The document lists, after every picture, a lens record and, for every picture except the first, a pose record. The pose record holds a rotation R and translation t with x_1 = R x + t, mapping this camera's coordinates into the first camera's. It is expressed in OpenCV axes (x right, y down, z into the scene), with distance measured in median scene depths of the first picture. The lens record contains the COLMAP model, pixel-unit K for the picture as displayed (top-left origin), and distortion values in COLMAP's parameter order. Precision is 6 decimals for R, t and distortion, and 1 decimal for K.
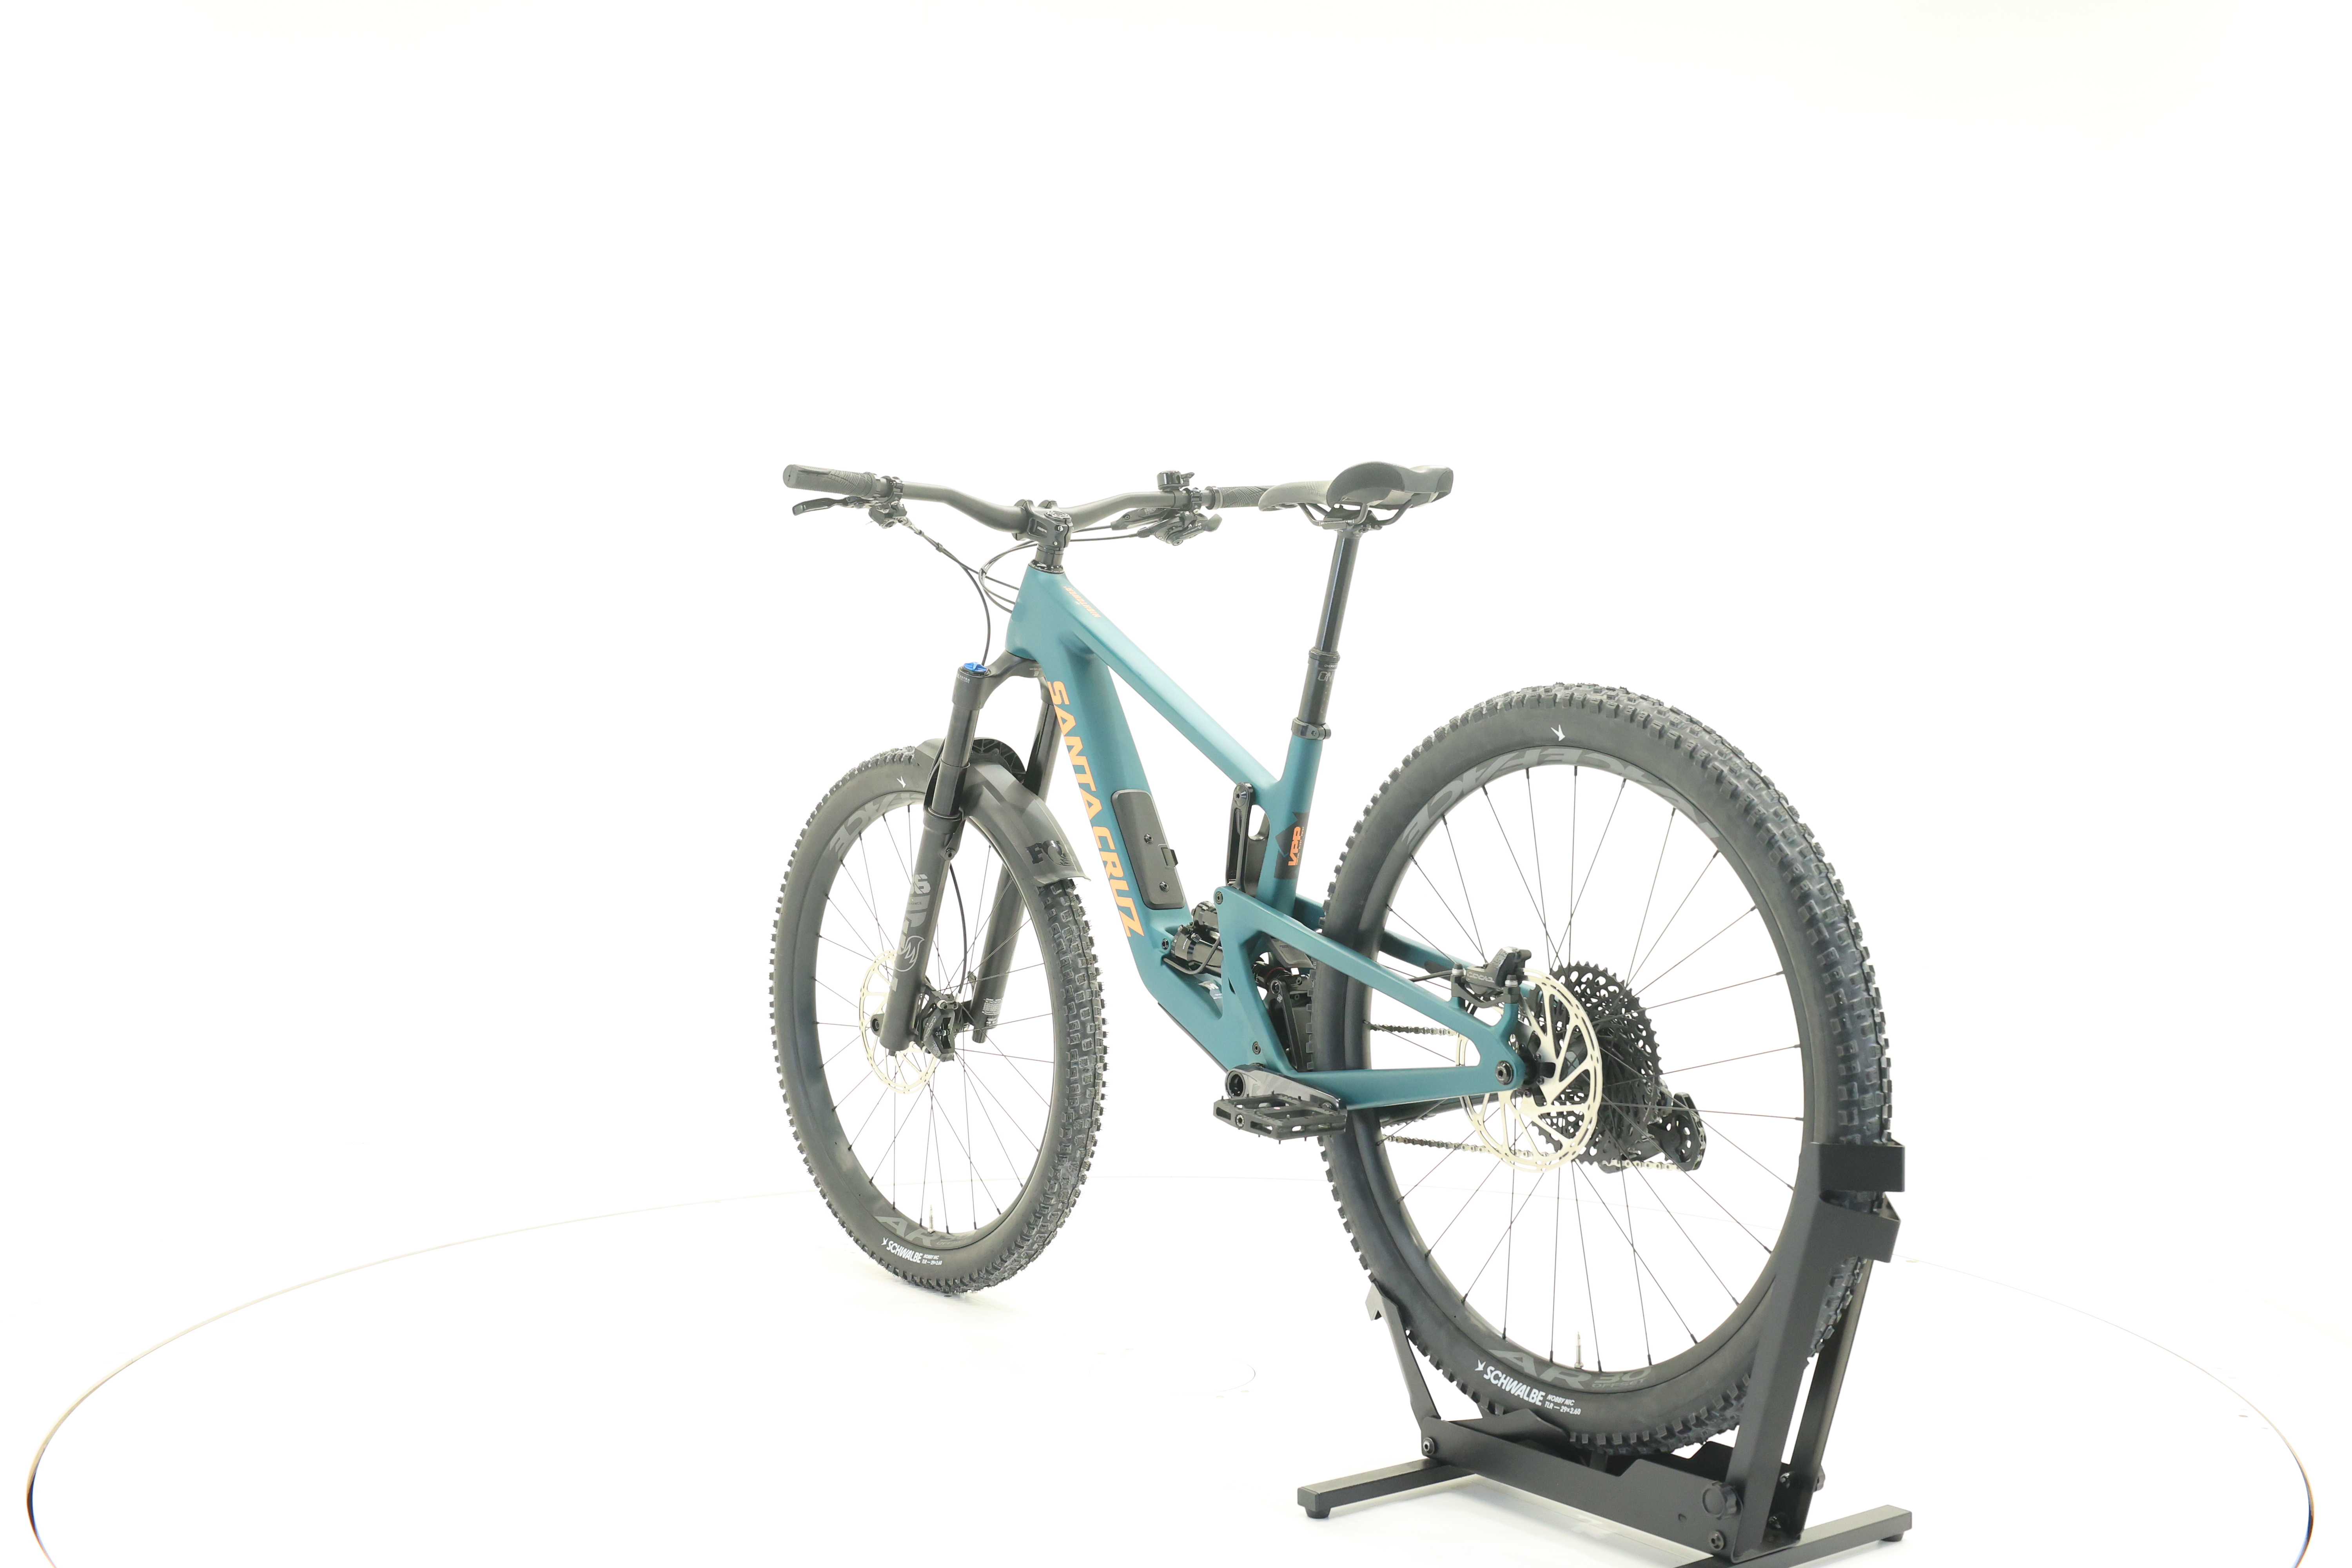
lens RADIAL K [[2461.0, 0, 1190.2], [0, 2461.0, 767.4], [0, 0, 1]] dist [-0.011618, 0.000000]
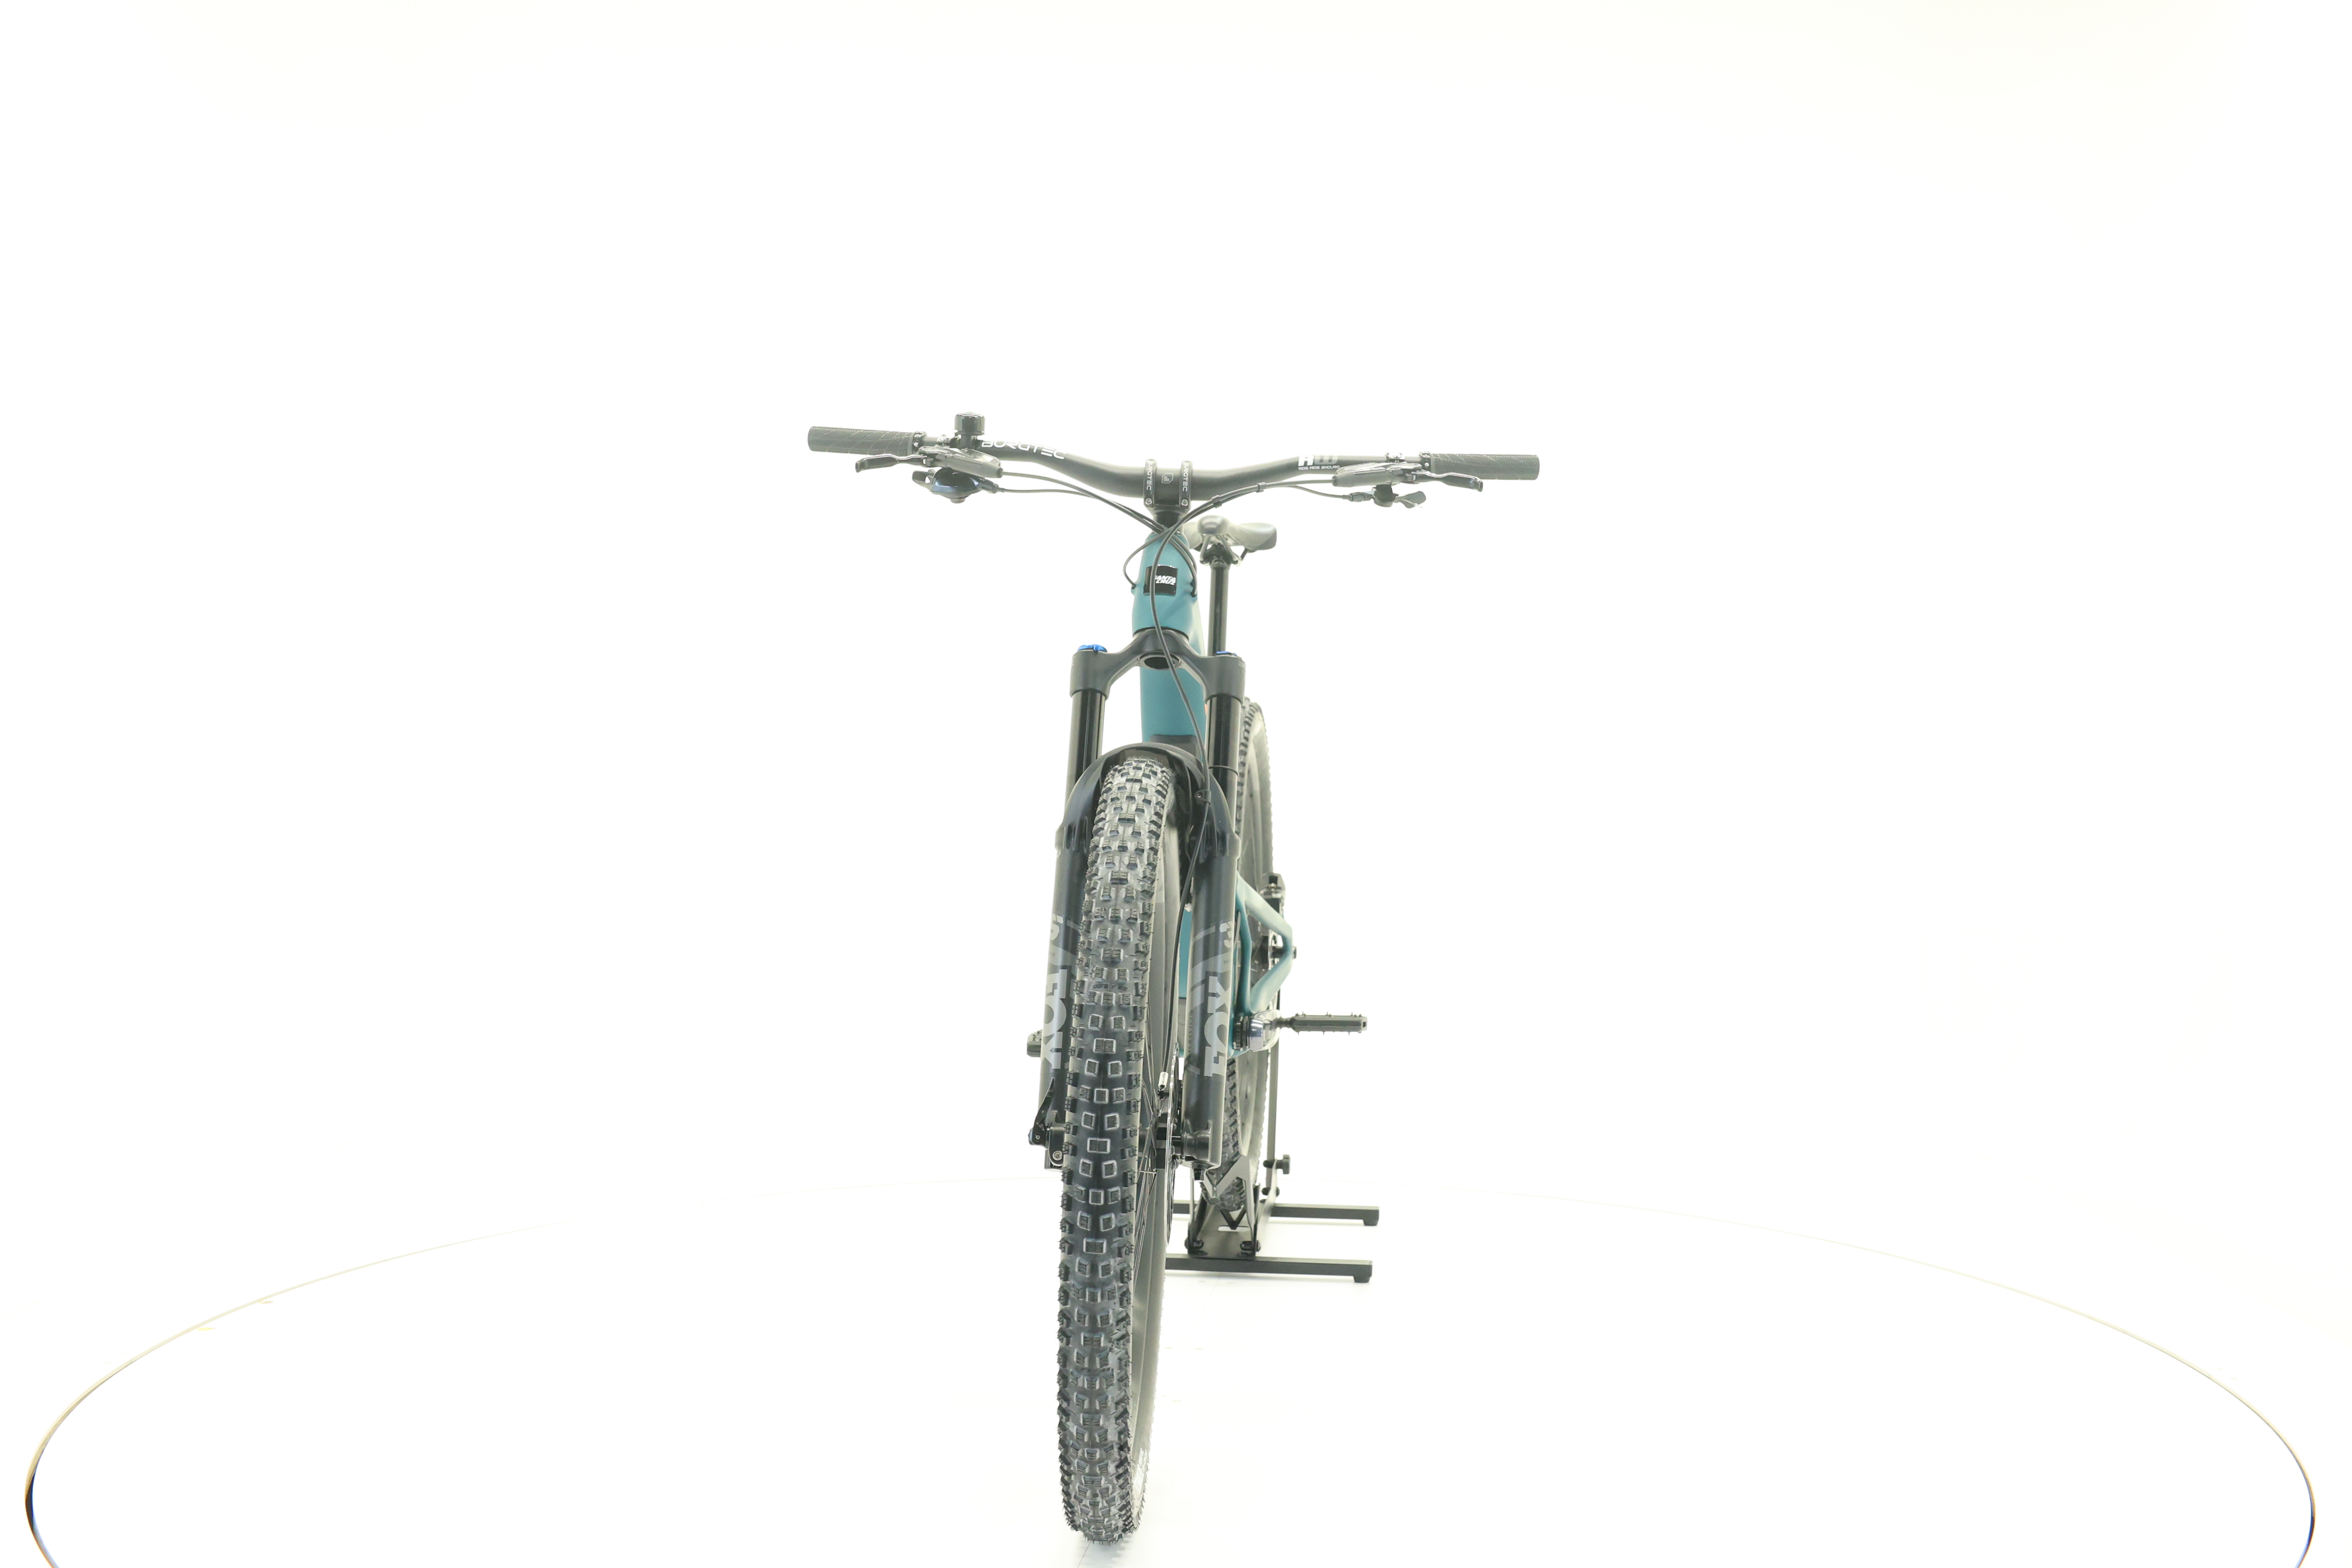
lens RADIAL K [[2461.0, 0, 1181.3], [0, 2461.0, 786.6], [0, 0, 1]] dist [-0.011618, 0.000000]
pose [[-0.724552, -0.028830, 0.688617, -0.752061], [0.001318, 0.999065, 0.043214, -0.038162], [-0.689219, 0.032218, -0.723836, 1.864880]]
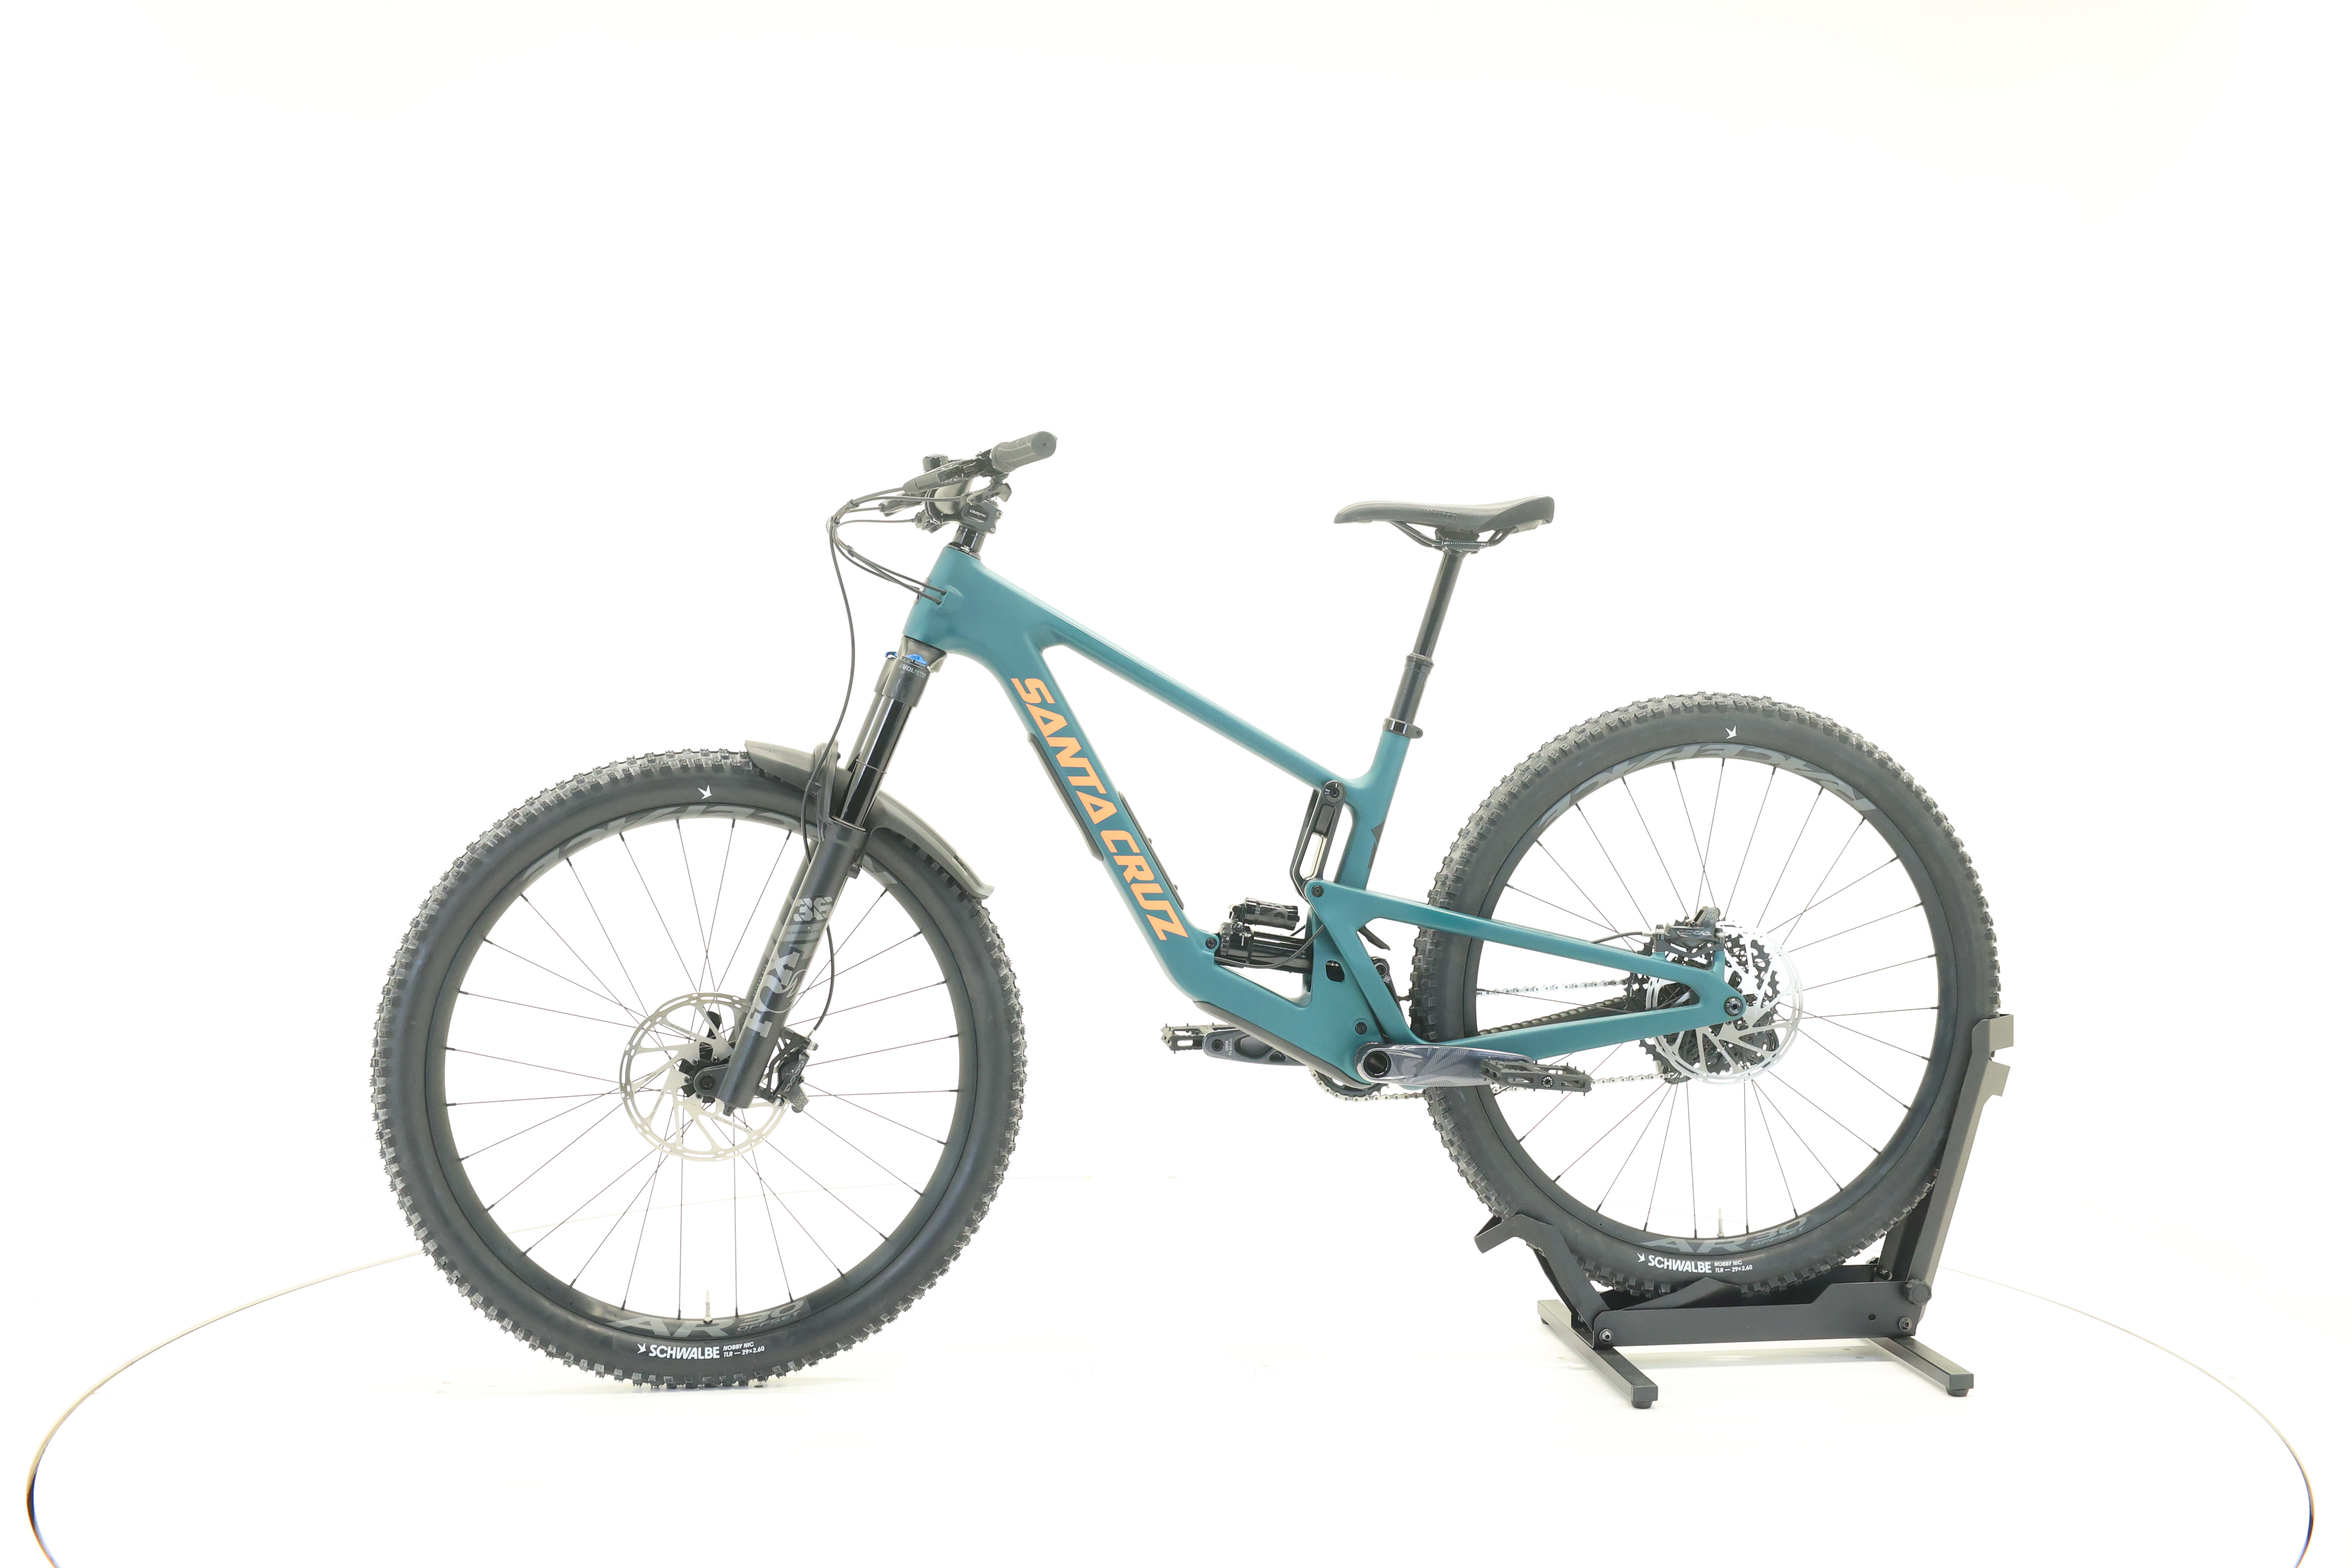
lens RADIAL K [[2461.0, 0, 1169.6], [0, 2461.0, 778.6], [0, 0, 1]] dist [-0.011618, 0.000000]
pose [[0.497570, -0.024767, 0.867070, -0.945737], [0.012073, 0.999693, 0.021627, -0.018364], [-0.867340, -0.000293, 0.497717, 0.547645]]
